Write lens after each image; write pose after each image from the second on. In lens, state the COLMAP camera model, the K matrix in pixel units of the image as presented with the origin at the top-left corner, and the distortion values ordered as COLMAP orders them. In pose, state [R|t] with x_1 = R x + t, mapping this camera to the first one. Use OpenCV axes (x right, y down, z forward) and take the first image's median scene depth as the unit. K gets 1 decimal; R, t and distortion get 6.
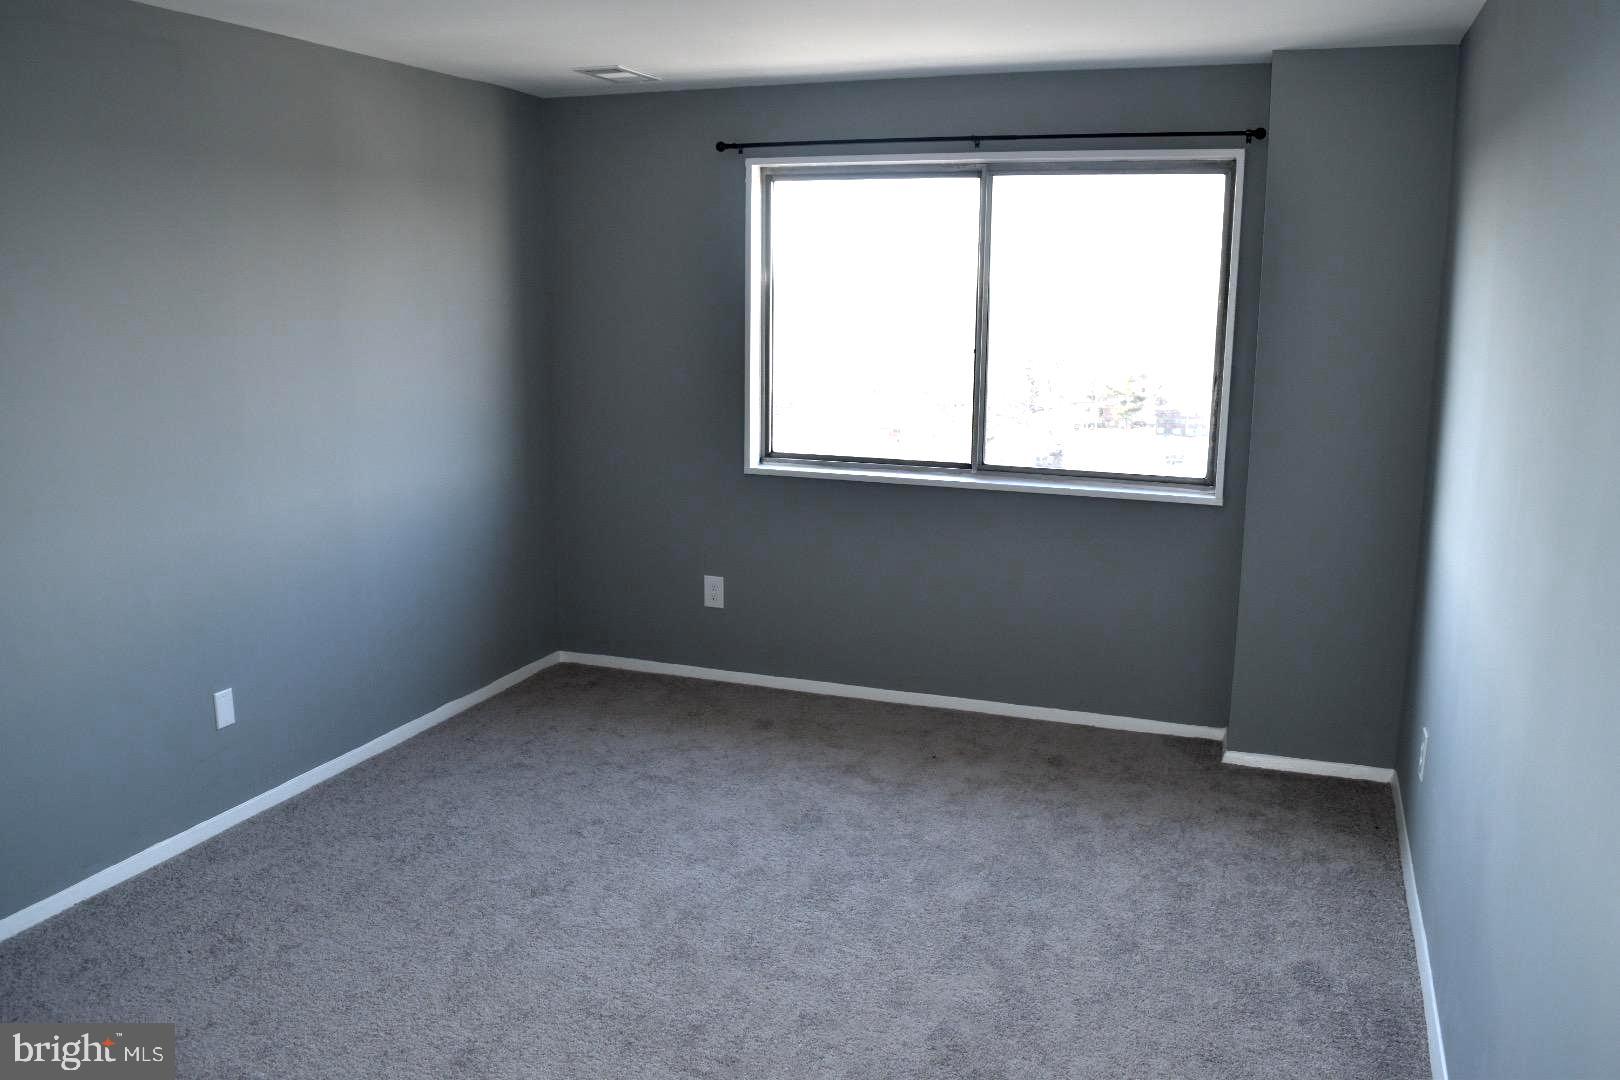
lens RADIAL K [[1289.2, 0, 810.0], [0, 1289.2, 540.0], [0, 0, 1]] dist [-0.092179, 0.027009]
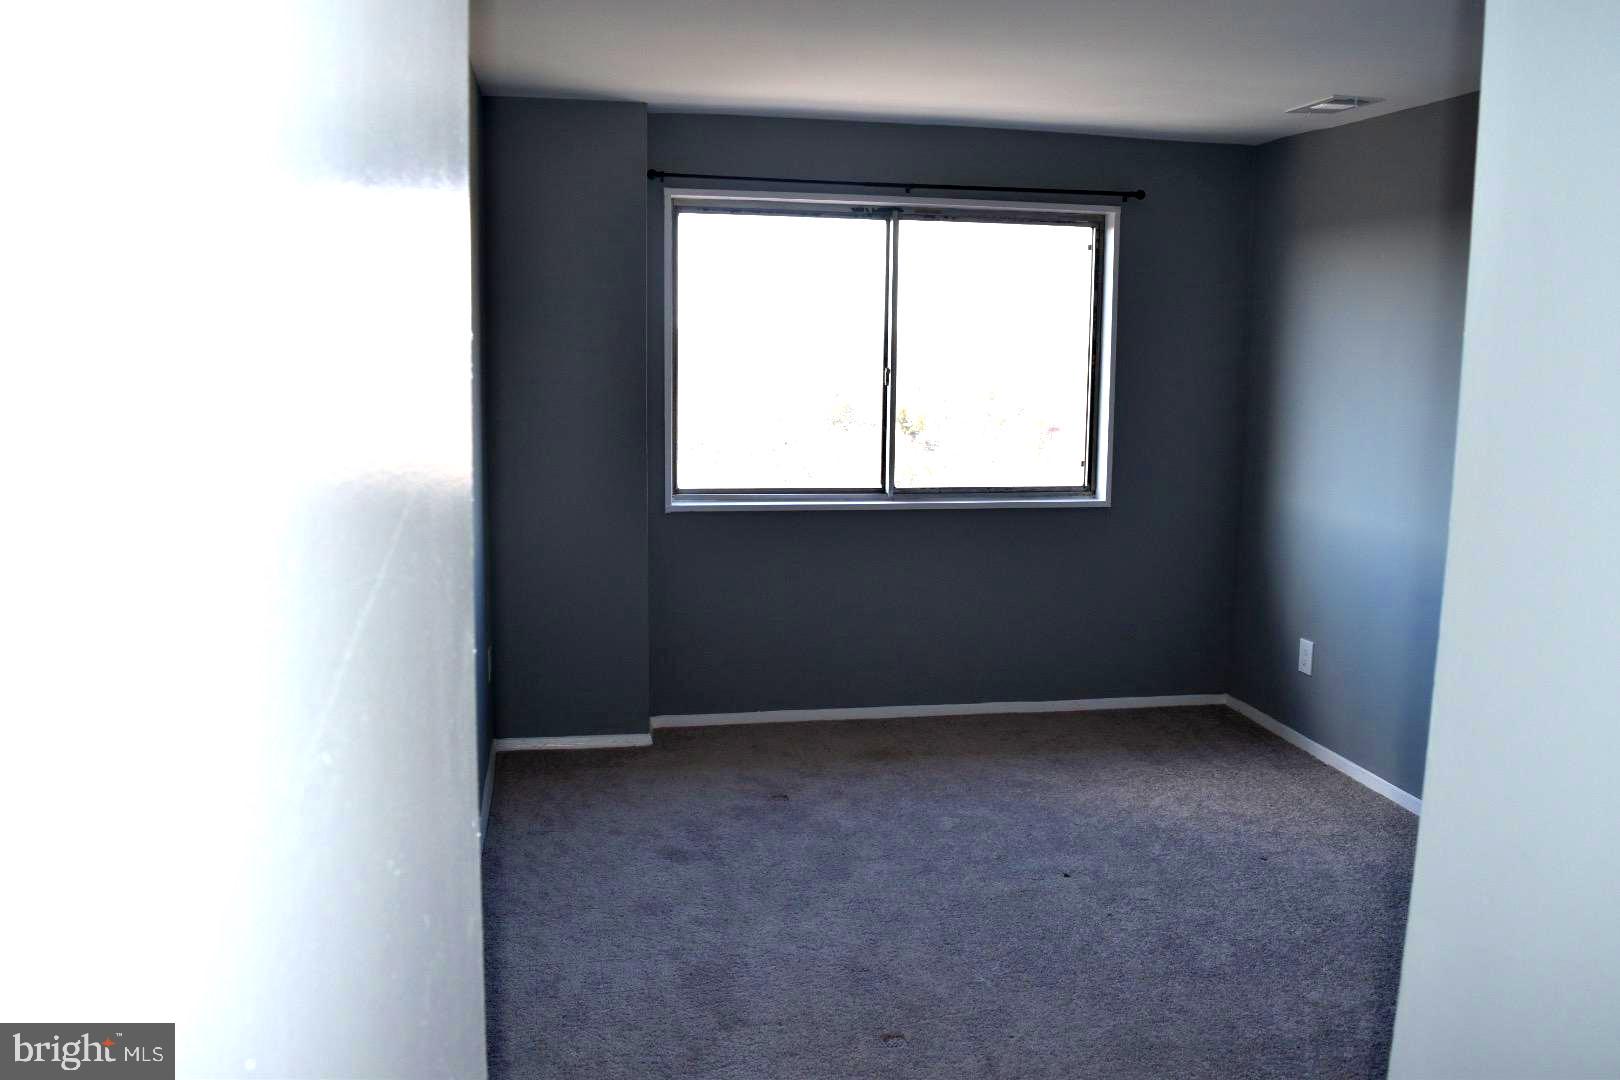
lens RADIAL K [[1269.5, 0, 810.0], [0, 1269.5, 540.0], [0, 0, 1]] dist [-0.007797, 0.000400]
pose [[0.830345, -0.088801, 0.550128, -0.530462], [0.100405, 0.994906, 0.009048, -0.032894], [-0.548129, 0.047722, 0.835031, 0.159208]]
